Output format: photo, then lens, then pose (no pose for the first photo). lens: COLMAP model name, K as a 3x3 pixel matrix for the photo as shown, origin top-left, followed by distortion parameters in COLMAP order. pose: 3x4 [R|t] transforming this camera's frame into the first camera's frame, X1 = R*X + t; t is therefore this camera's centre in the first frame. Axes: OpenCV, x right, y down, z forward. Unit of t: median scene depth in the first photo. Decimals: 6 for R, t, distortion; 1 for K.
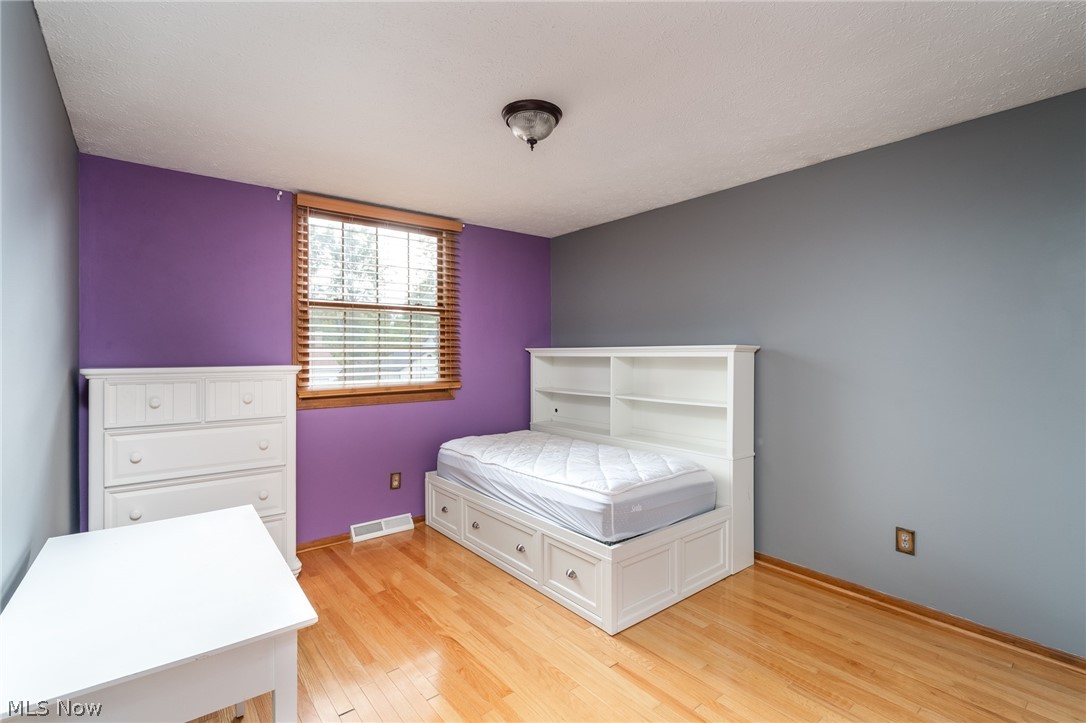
lens RADIAL K [[499.0, 0, 541.1], [0, 499.0, 356.5], [0, 0, 1]] dist [-0.000690, -0.000028]
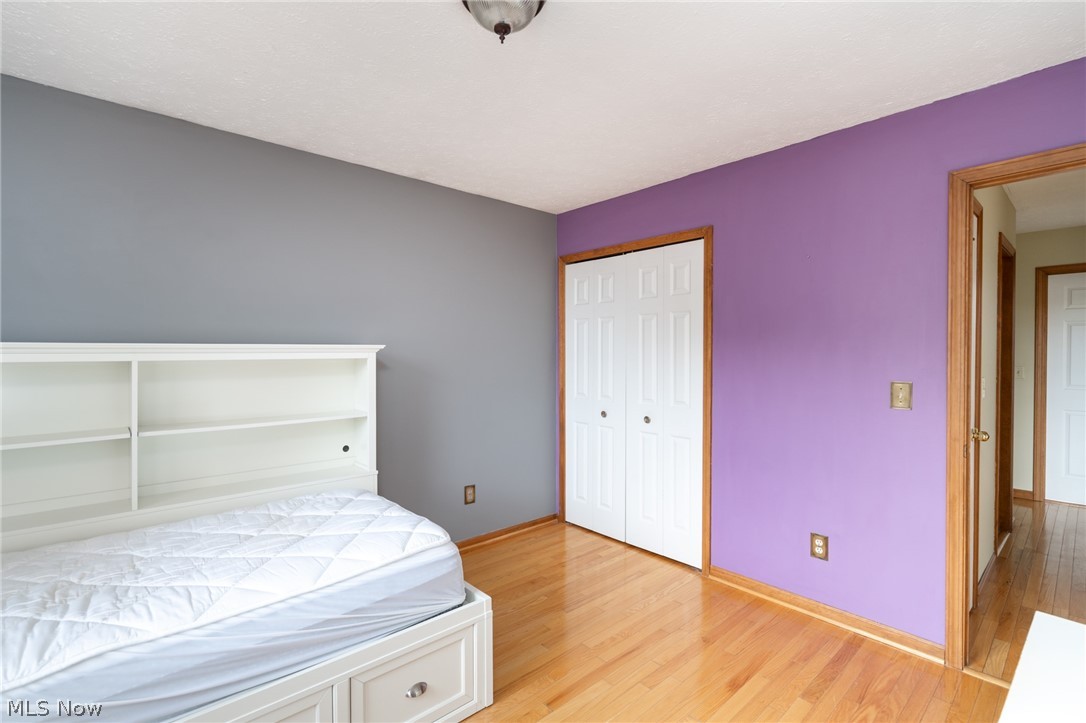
lens RADIAL K [[499.0, 0, 541.1], [0, 499.0, 356.5], [0, 0, 1]] dist [-0.000690, -0.000028]
pose [[-0.057078, -0.007324, 0.998343, -0.599200], [0.008910, 0.999930, 0.007845, -0.007243], [-0.998330, 0.009343, -0.057009, 0.866177]]
